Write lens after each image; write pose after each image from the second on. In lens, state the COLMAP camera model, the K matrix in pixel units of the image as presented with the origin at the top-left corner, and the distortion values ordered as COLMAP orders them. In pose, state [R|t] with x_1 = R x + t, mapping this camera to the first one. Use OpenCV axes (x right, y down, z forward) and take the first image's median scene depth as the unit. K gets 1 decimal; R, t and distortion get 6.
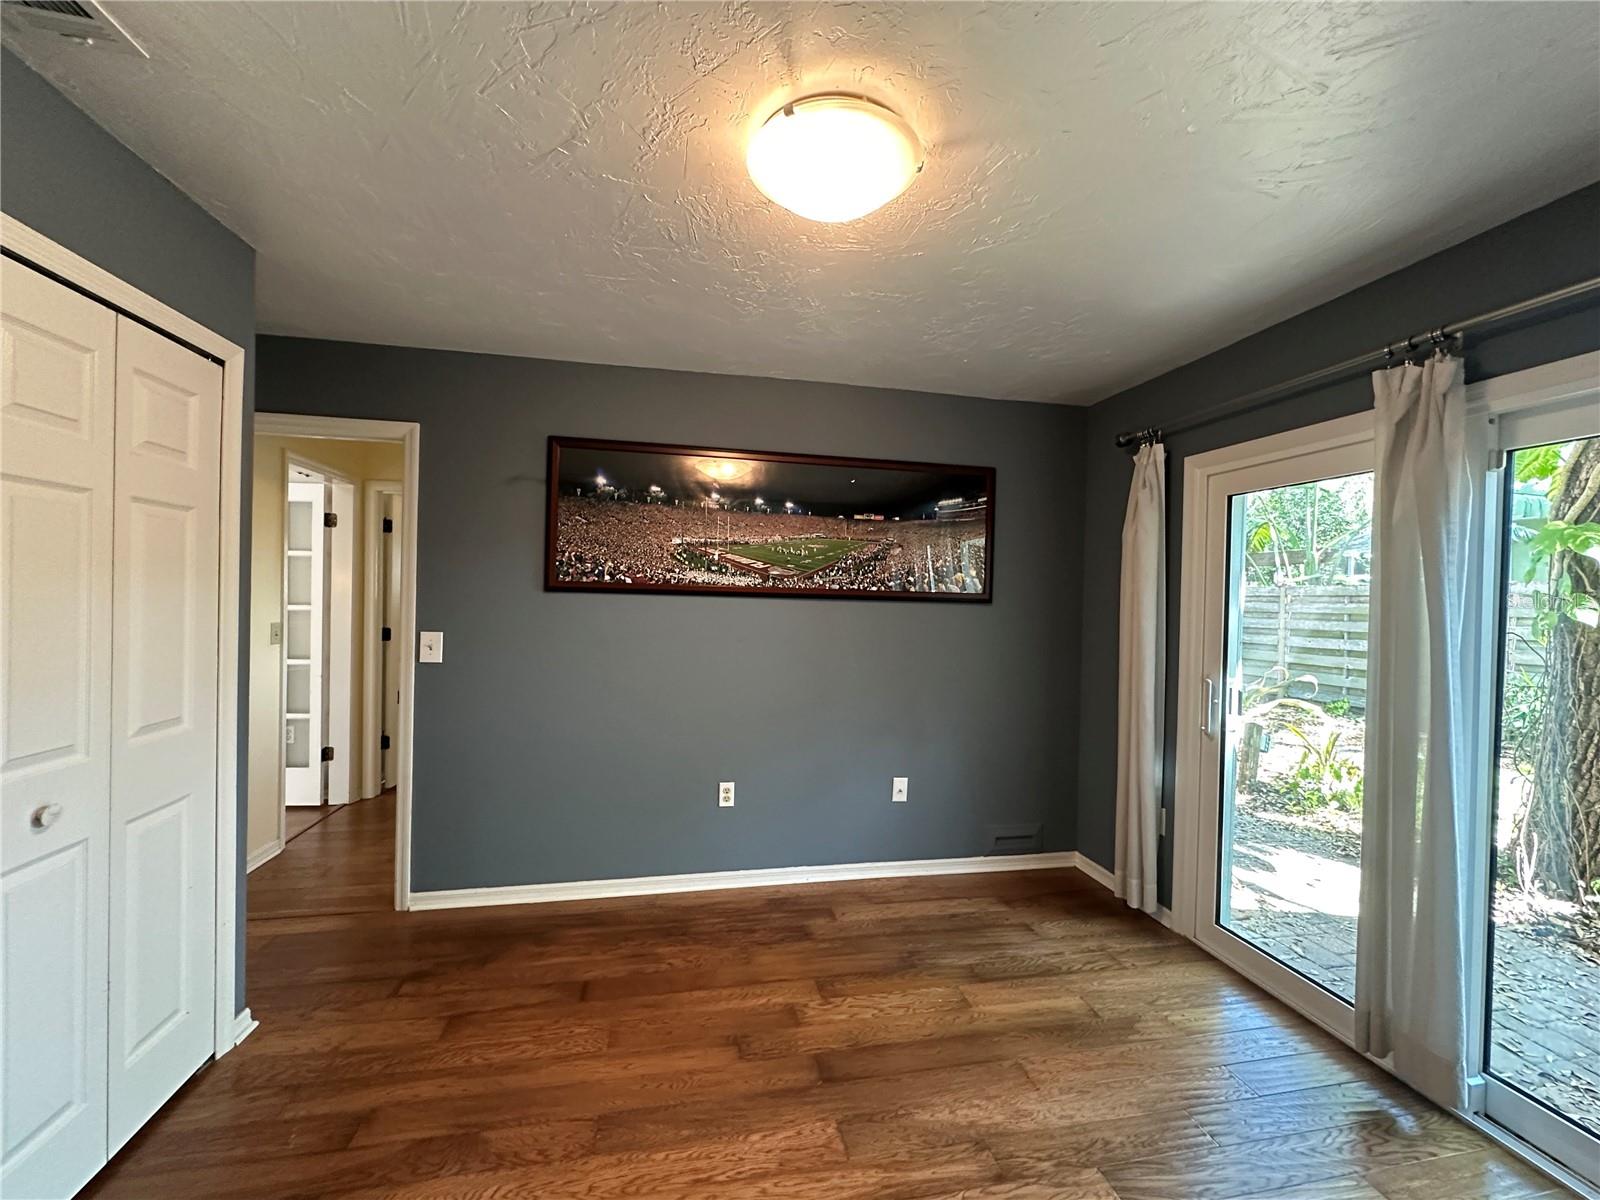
lens RADIAL K [[639.1, 0, 799.8], [0, 639.1, 601.9], [0, 0, 1]] dist [-0.009577, 0.003036]
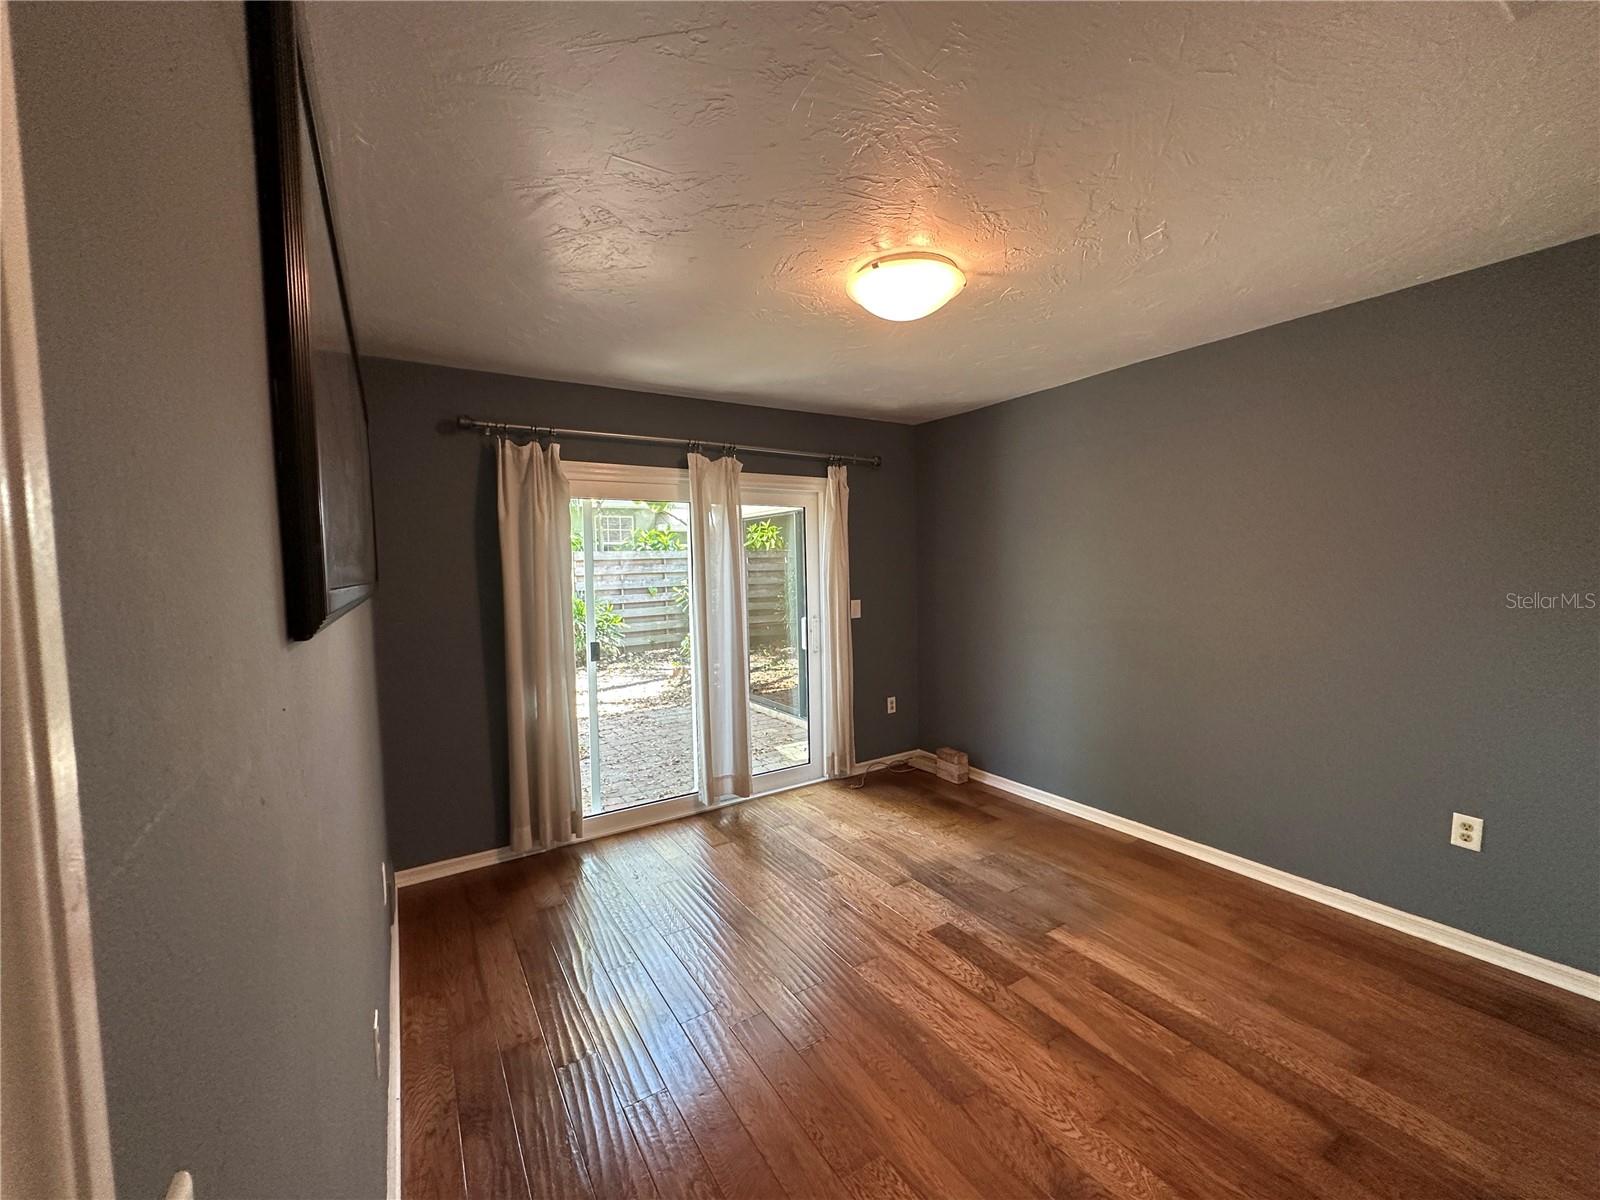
lens RADIAL K [[639.1, 0, 799.8], [0, 639.1, 601.9], [0, 0, 1]] dist [-0.009577, 0.003036]
pose [[-0.357673, -0.071778, 0.931084, -0.638140], [0.026020, 0.995889, 0.086769, -0.046116], [-0.933484, 0.055262, -0.354335, 0.888248]]
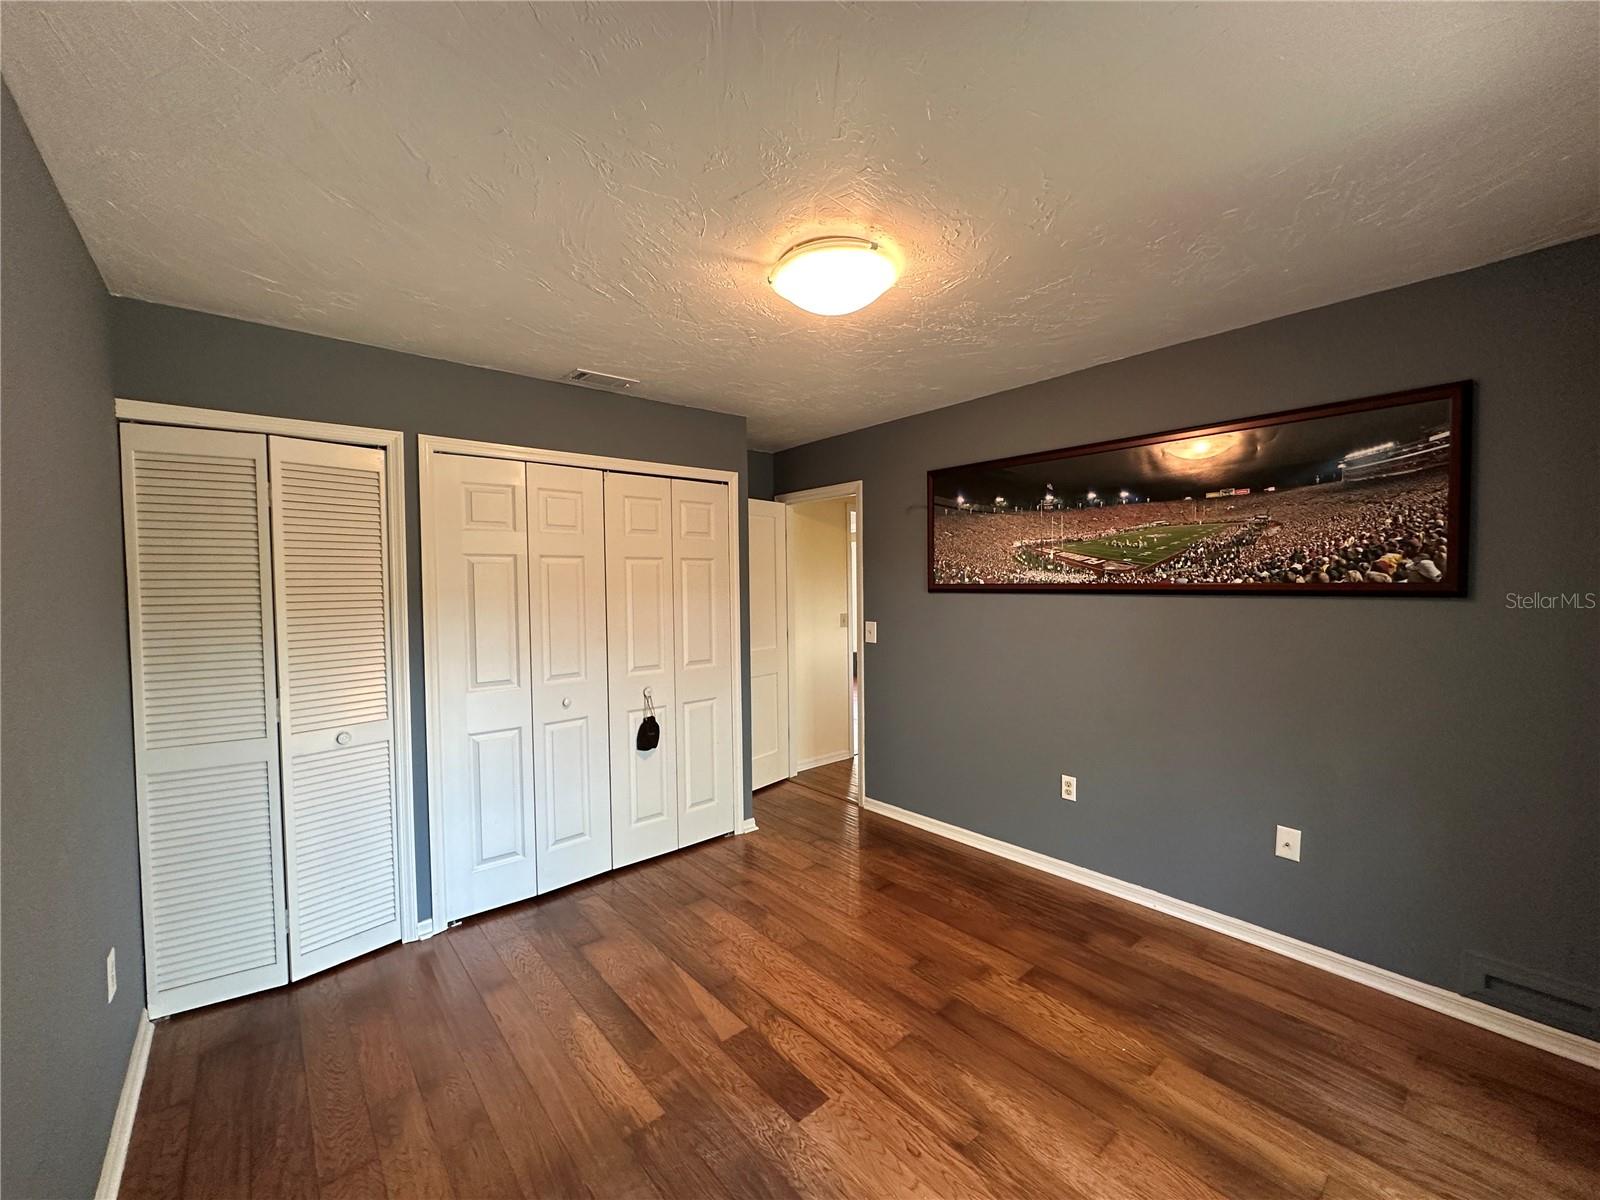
lens RADIAL K [[639.1, 0, 799.8], [0, 639.1, 601.9], [0, 0, 1]] dist [-0.009577, 0.003036]
pose [[0.488242, -0.002841, -0.872703, 0.583068], [0.016465, 0.999847, 0.005957, -0.008892], [0.872553, -0.017278, 0.488214, 0.137030]]
